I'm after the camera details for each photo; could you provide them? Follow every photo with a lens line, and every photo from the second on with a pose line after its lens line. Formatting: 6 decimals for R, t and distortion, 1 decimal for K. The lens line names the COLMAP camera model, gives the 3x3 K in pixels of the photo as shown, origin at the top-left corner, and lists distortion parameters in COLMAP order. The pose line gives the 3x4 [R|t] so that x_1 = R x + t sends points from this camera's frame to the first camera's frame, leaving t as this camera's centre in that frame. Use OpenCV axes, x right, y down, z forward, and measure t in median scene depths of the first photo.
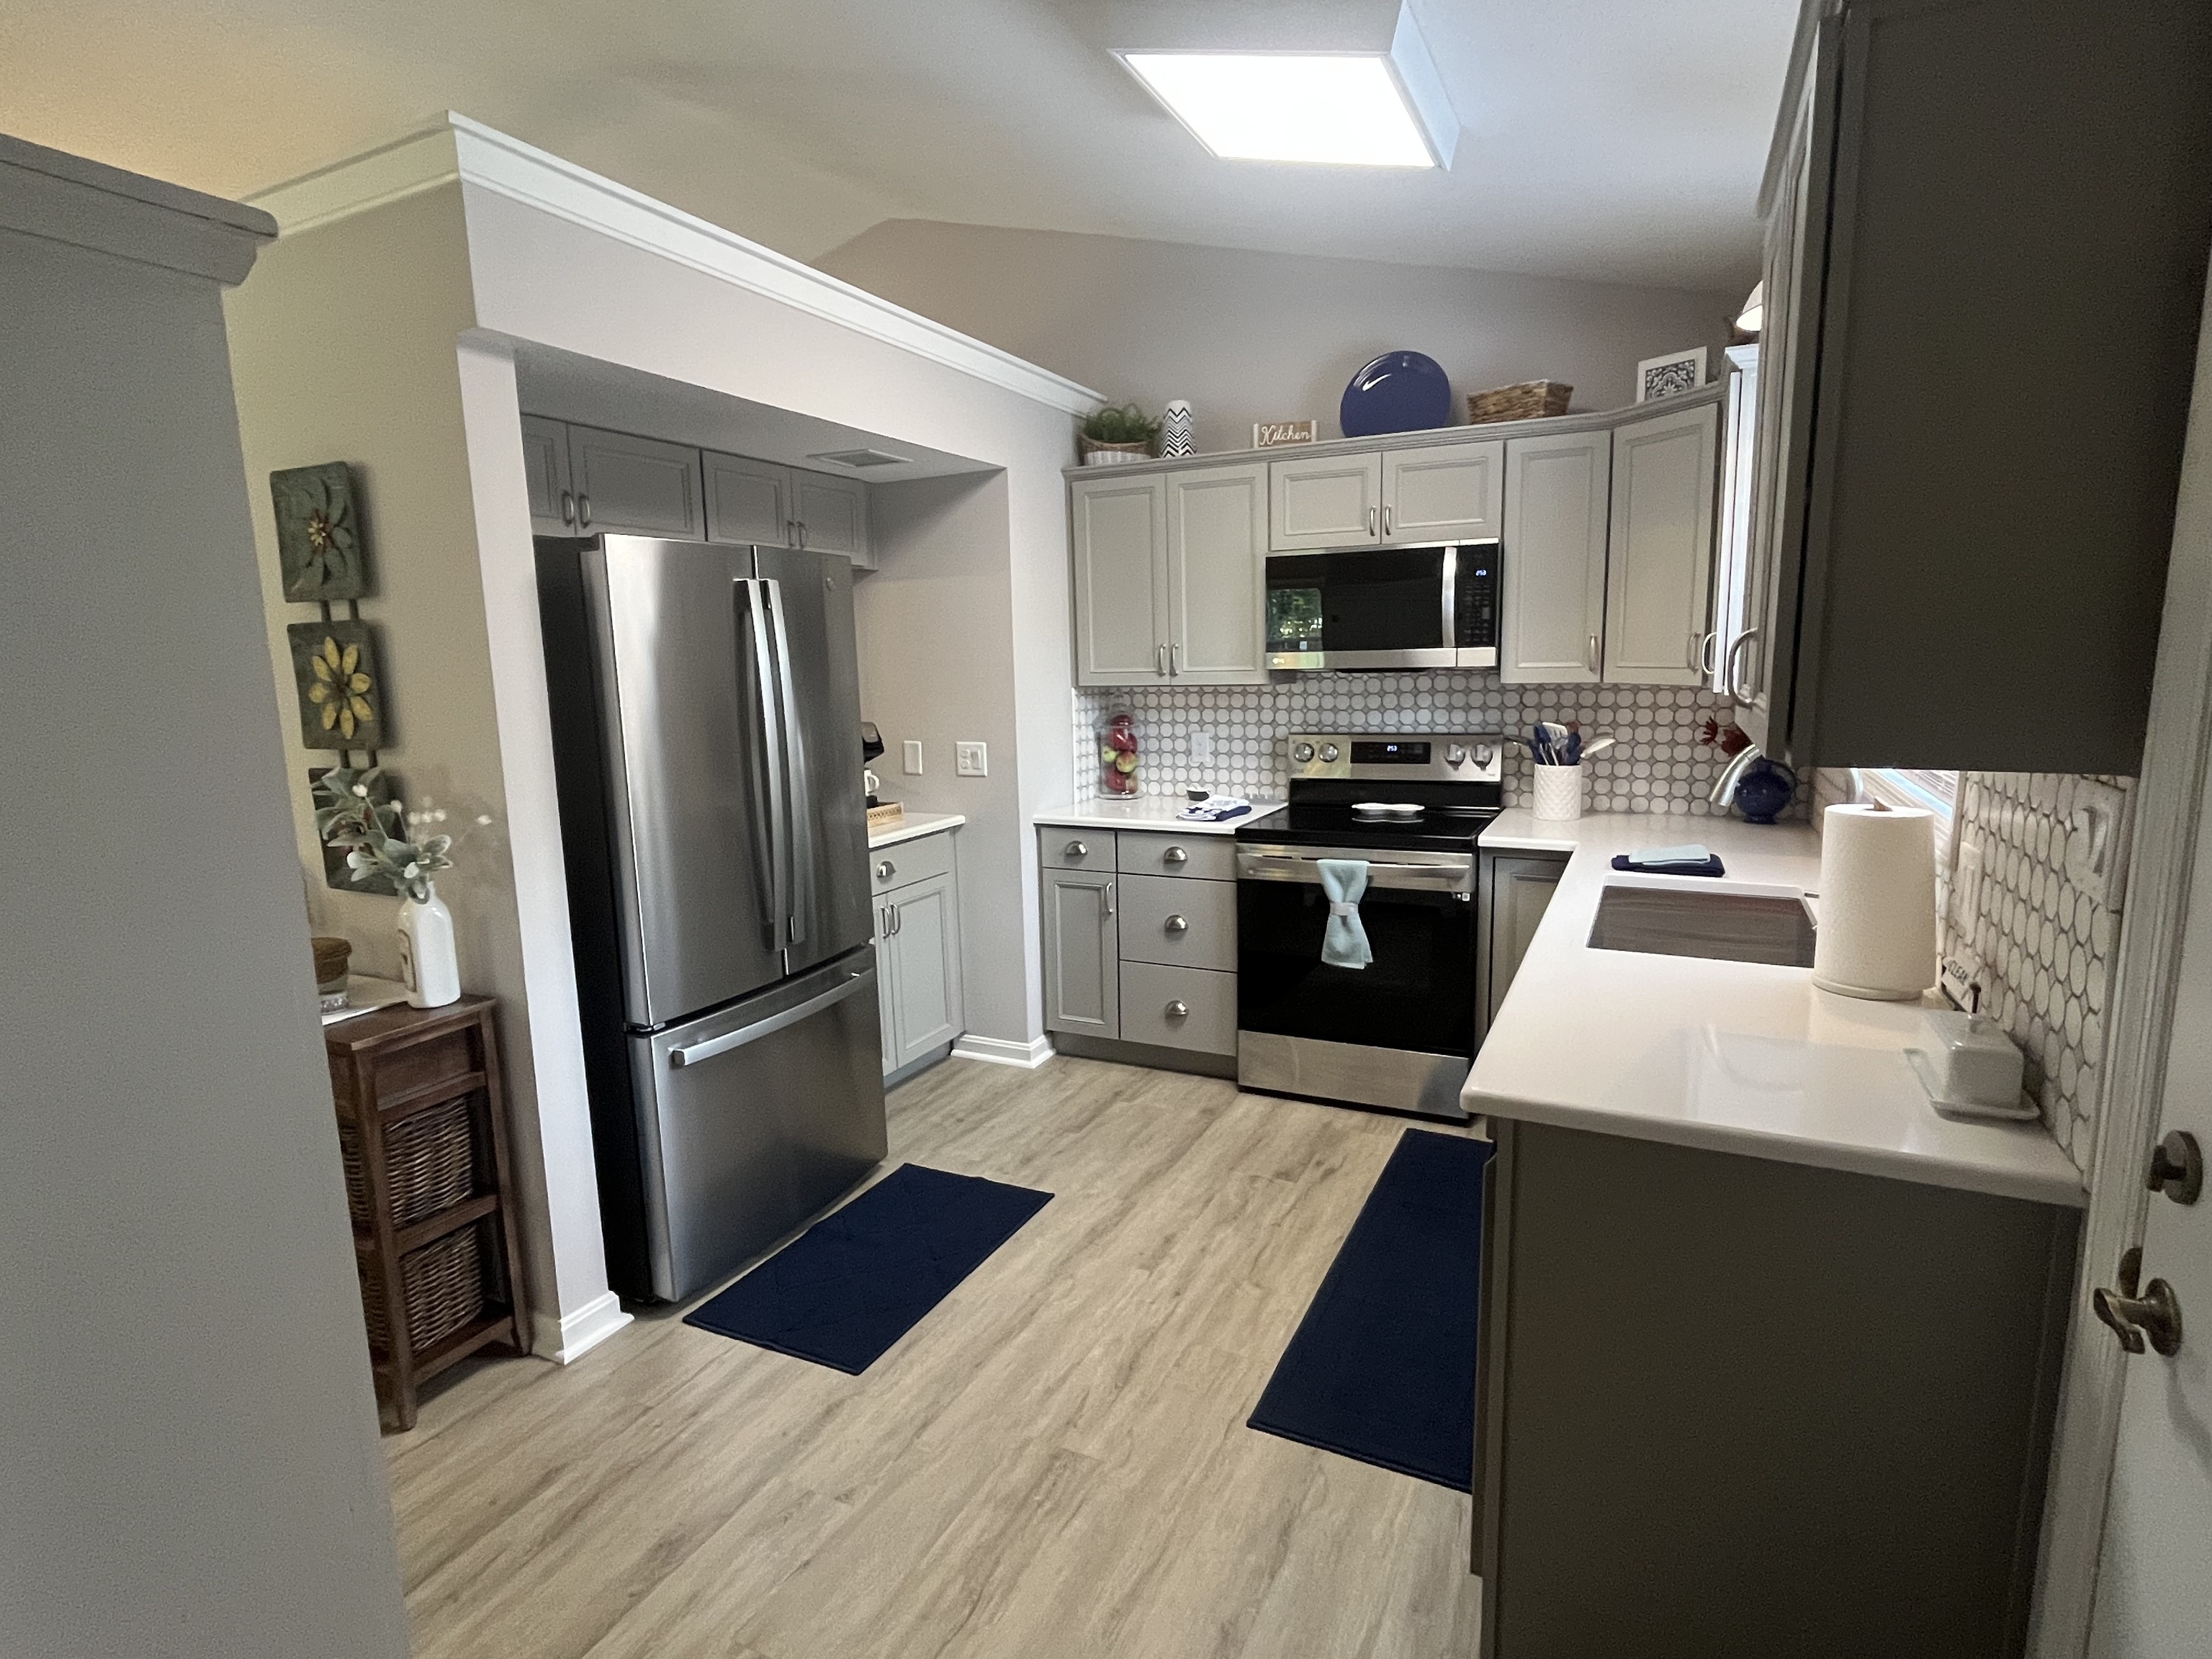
lens RADIAL K [[1128.6, 0, 1101.0], [0, 1128.6, 830.3], [0, 0, 1]] dist [-0.002179, -0.000246]
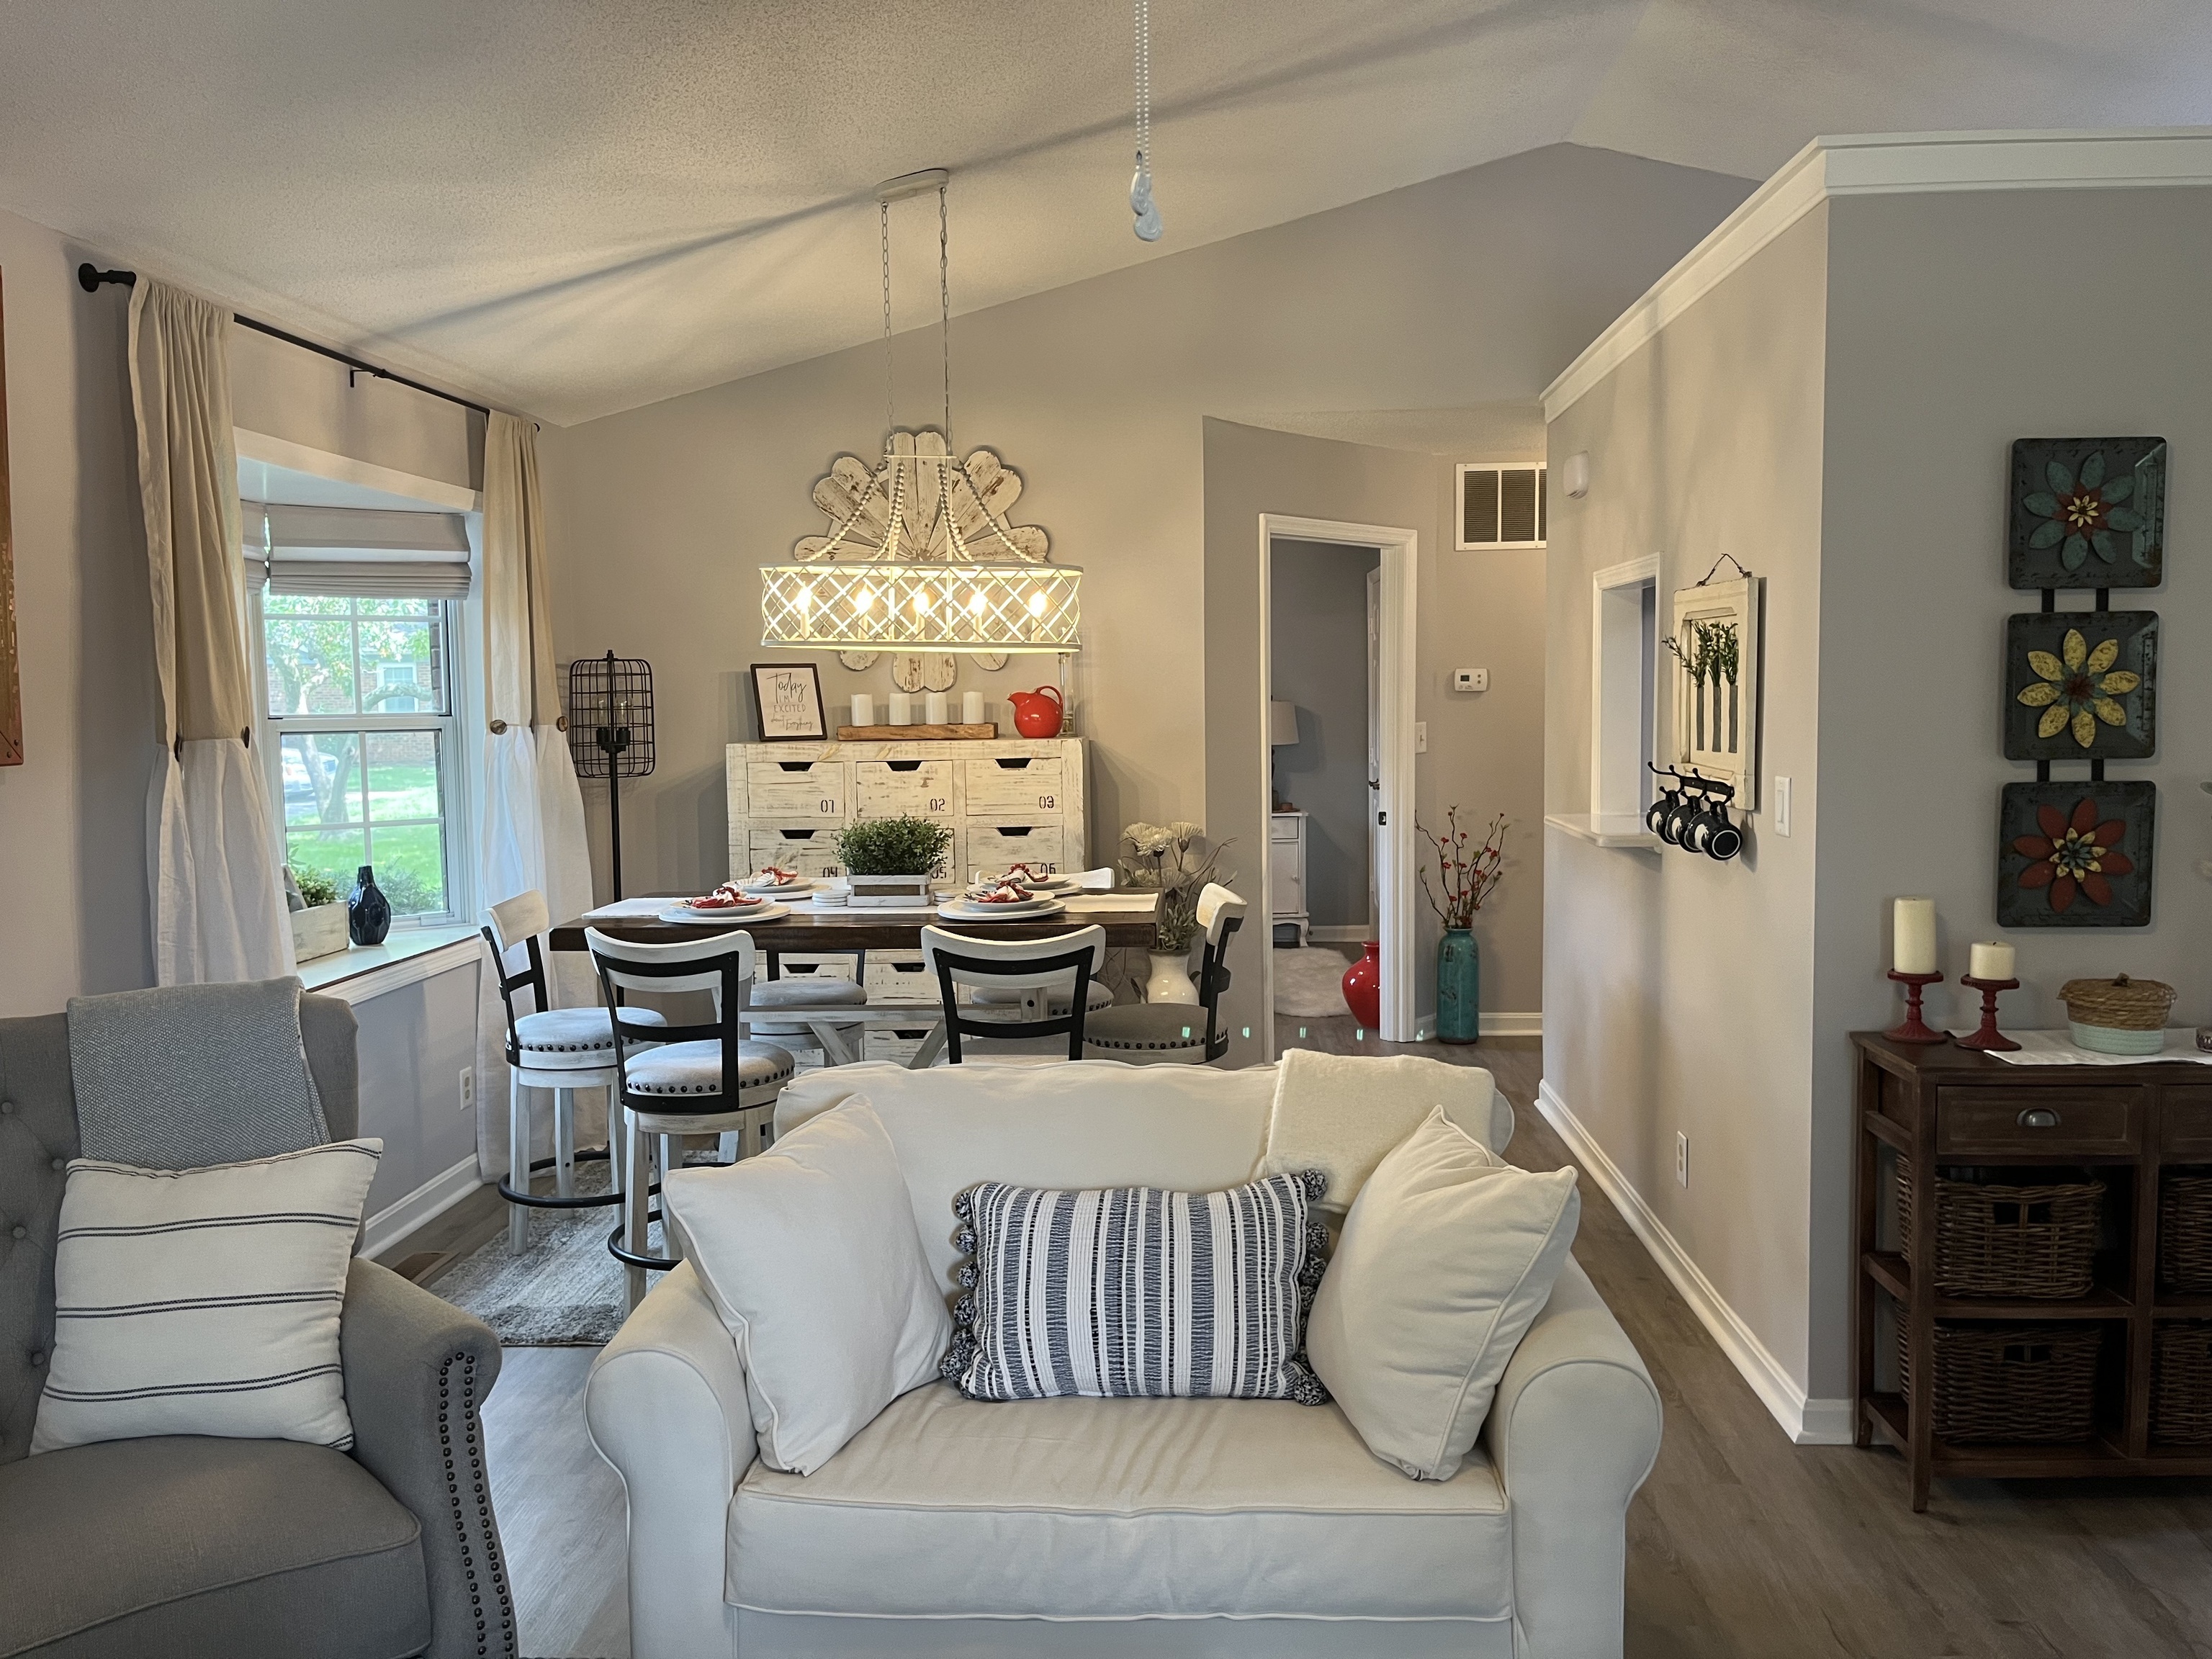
lens RADIAL K [[1687.5, 0, 1102.7], [0, 1687.5, 821.8], [0, 0, 1]] dist [0.069029, -0.099197]
pose [[0.919274, -0.017929, 0.393210, -1.705593], [0.050742, 0.996025, -0.073213, 0.030422], [-0.390334, 0.087255, 0.916529, 0.090953]]
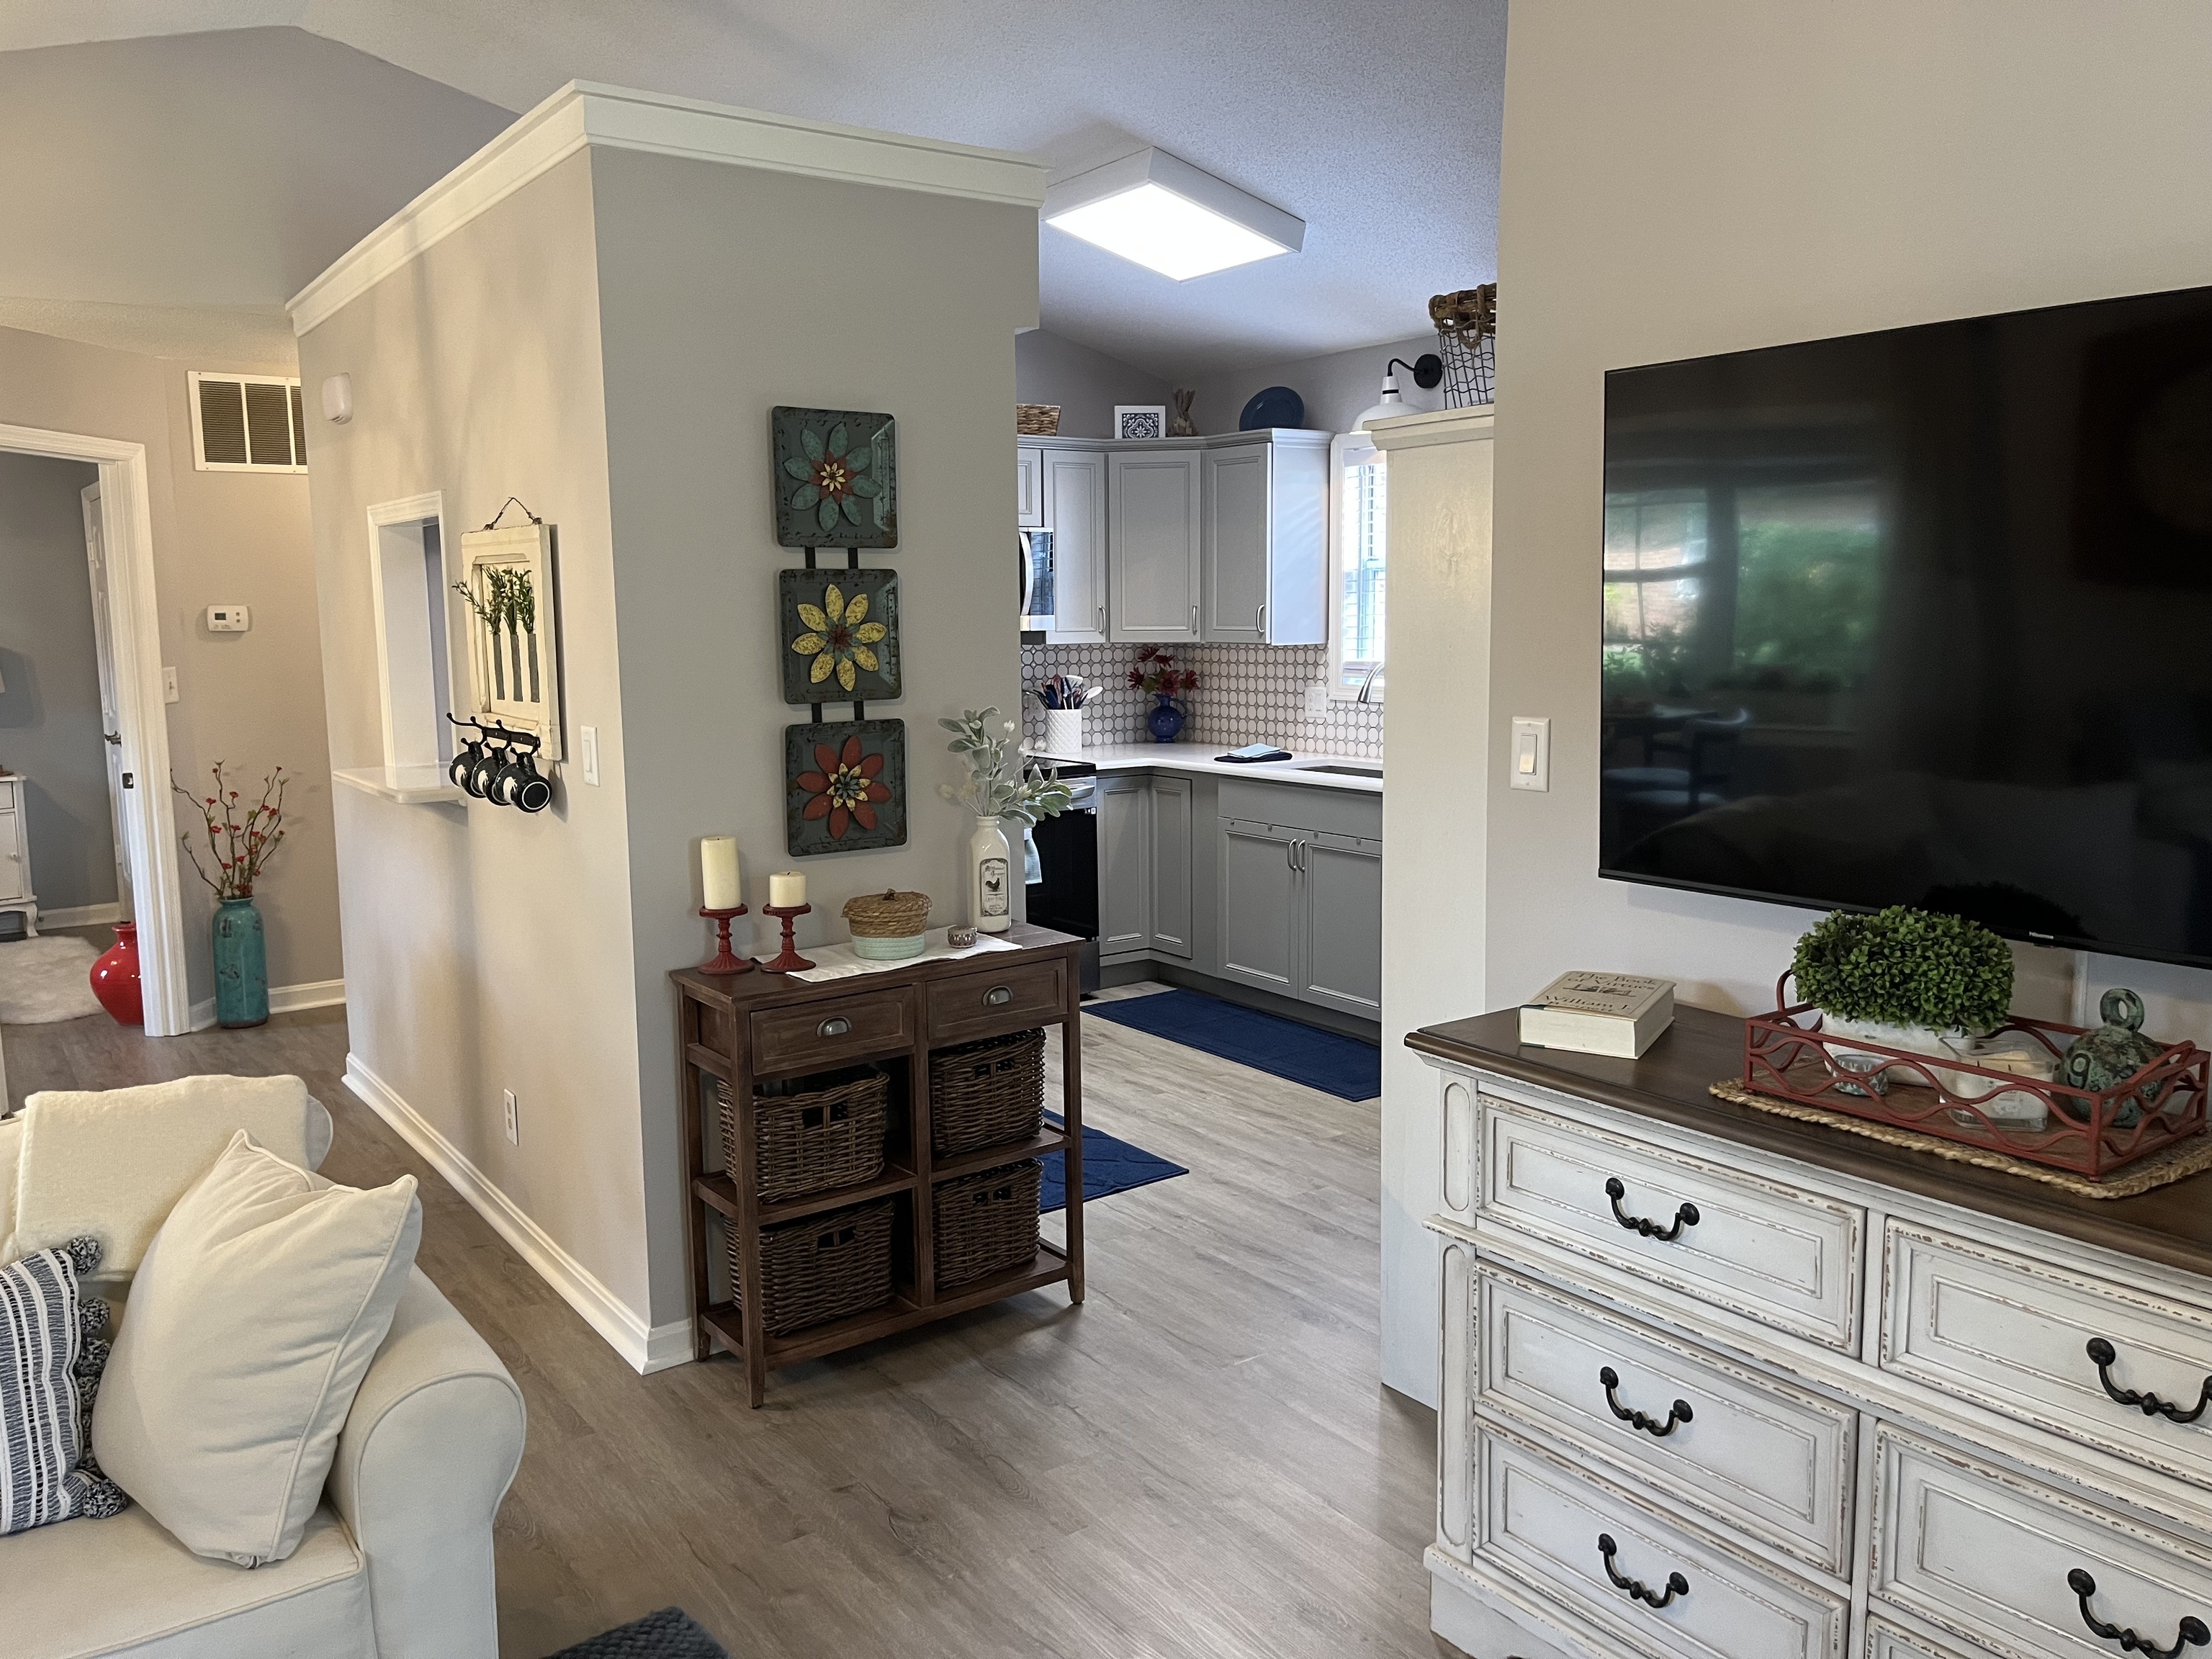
lens RADIAL K [[1687.5, 0, 1113.5], [0, 1687.5, 819.0], [0, 0, 1]] dist [0.069029, -0.099197]
pose [[0.456467, -0.092820, 0.884886, -1.689716], [0.137308, 0.989978, 0.033014, 0.010377], [-0.879082, 0.106433, 0.464637, 0.125552]]
